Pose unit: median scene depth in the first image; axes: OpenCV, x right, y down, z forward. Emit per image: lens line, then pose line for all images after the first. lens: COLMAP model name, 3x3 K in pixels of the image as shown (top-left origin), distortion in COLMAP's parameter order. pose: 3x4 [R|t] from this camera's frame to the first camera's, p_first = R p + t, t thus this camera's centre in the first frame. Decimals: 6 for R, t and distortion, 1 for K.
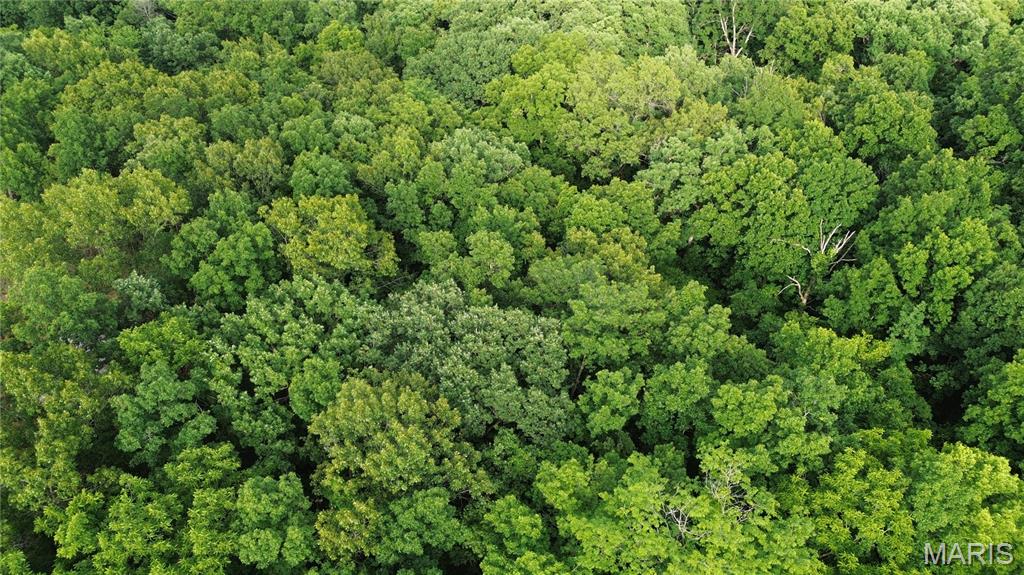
lens RADIAL K [[719.4, 0, 511.4], [0, 719.4, 289.8], [0, 0, 1]] dist [0.066895, -0.058528]
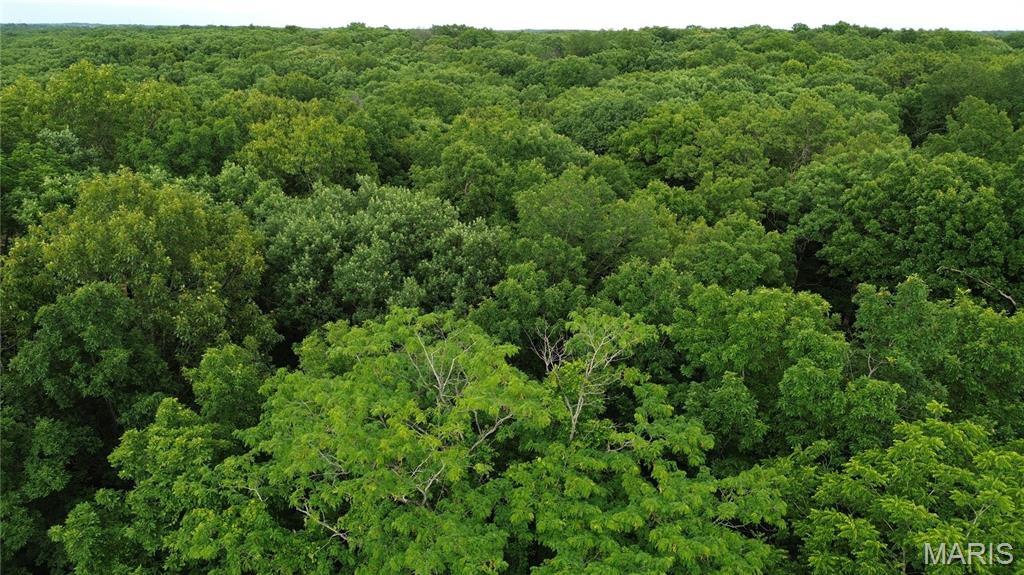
lens RADIAL K [[719.4, 0, 513.8], [0, 719.4, 287.4], [0, 0, 1]] dist [0.066895, -0.058528]
pose [[0.929890, 0.119049, -0.348040, 0.220091], [-0.224978, 0.932639, -0.282081, 0.197648], [0.291014, 0.340606, 0.894035, 0.302849]]
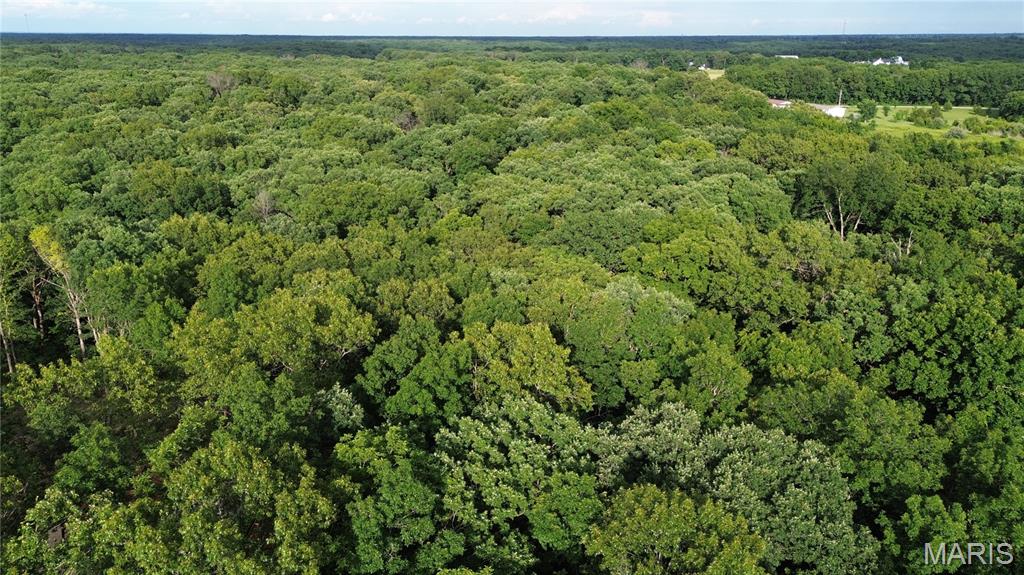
lens RADIAL K [[719.4, 0, 512.2], [0, 719.4, 290.9], [0, 0, 1]] dist [0.066895, -0.058528]
pose [[0.999758, -0.000996, -0.021978, -0.199549], [-0.006157, 0.946388, -0.322973, 0.105787], [0.021121, 0.323030, 0.946153, 0.092985]]
